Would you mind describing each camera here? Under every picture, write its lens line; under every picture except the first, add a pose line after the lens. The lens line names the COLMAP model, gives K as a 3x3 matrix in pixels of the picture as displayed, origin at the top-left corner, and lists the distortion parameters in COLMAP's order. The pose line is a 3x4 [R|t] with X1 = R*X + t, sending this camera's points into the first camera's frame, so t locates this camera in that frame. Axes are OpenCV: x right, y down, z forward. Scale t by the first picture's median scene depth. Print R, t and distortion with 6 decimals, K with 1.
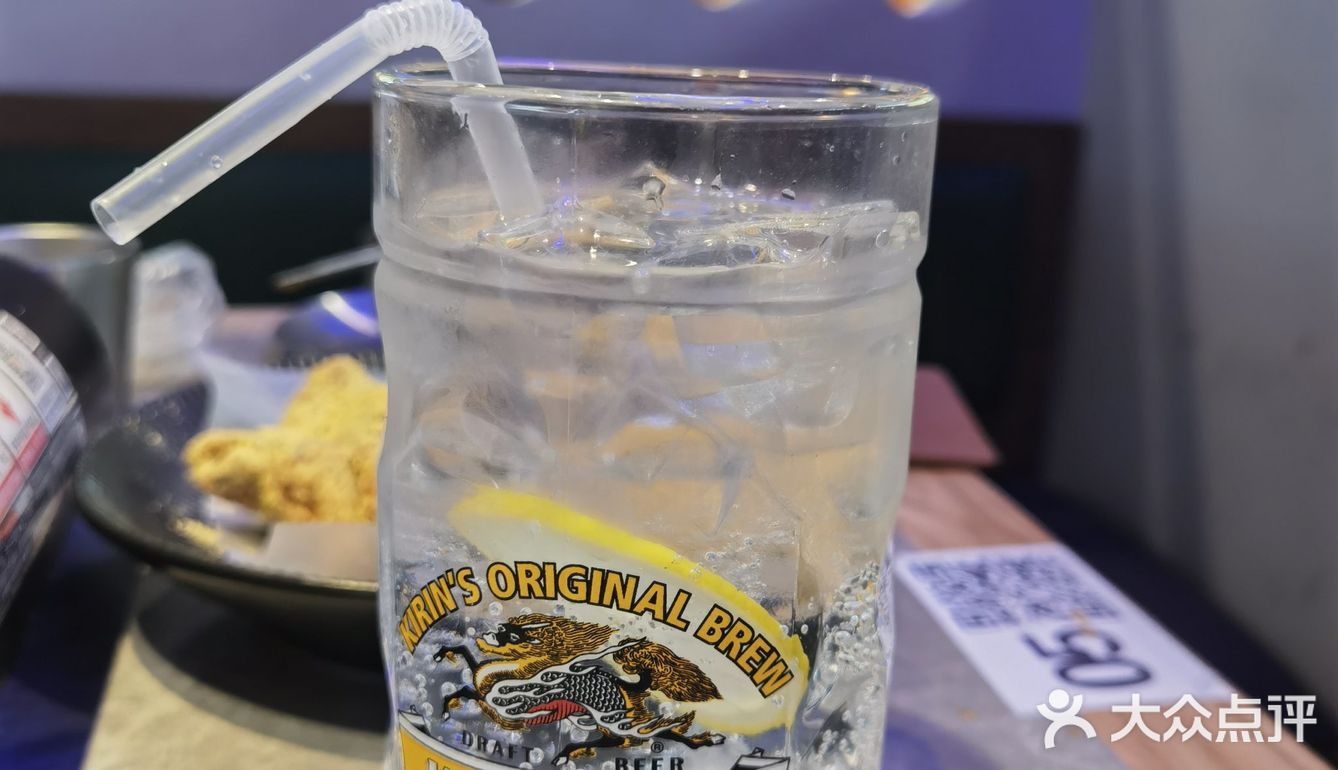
lens RADIAL K [[1527.2, 0, 669.0], [0, 1527.2, 385.0], [0, 0, 1]] dist [-0.151194, 0.350496]
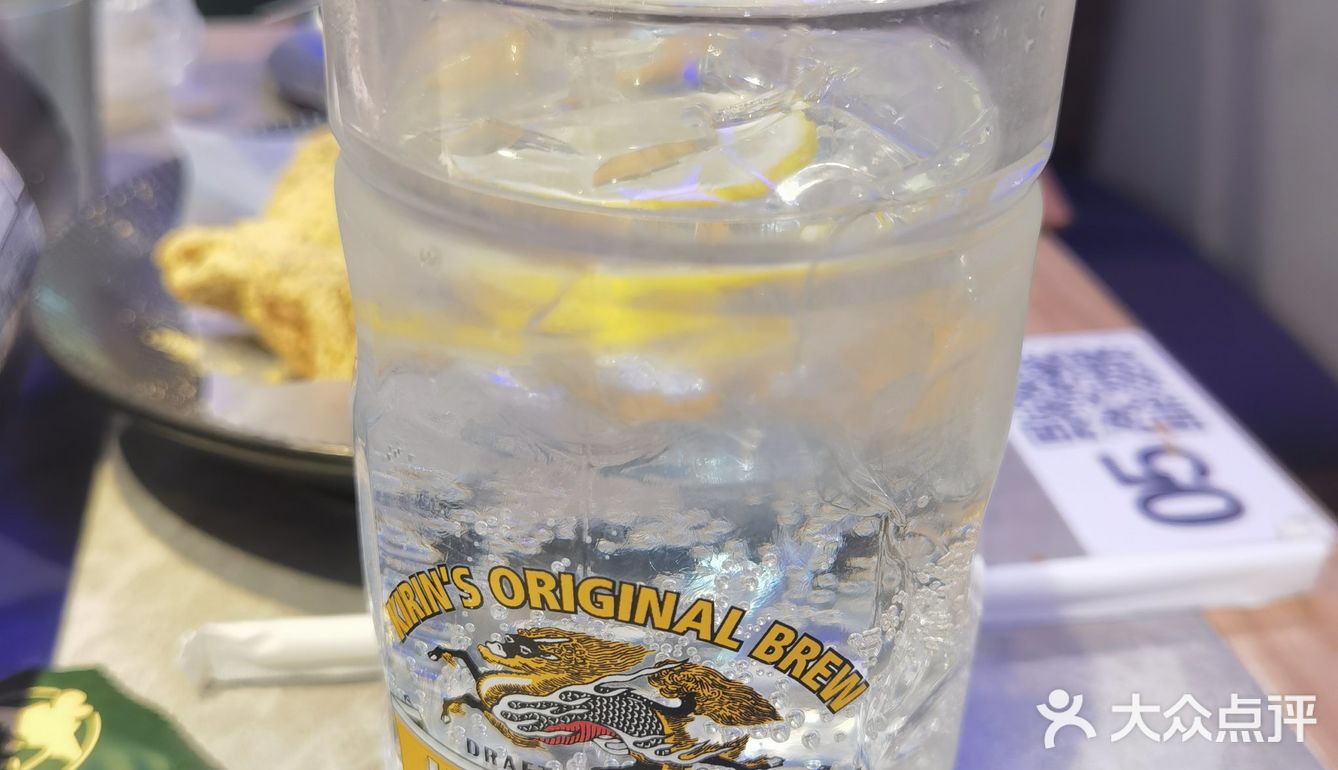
lens RADIAL K [[1527.2, 0, 669.0], [0, 1527.2, 385.0], [0, 0, 1]] dist [-0.151194, 0.350496]
pose [[0.999833, -0.000824, -0.018234, -0.010631], [0.004989, 0.973278, 0.229575, -0.155407], [0.017557, -0.229628, 0.973120, 0.248856]]
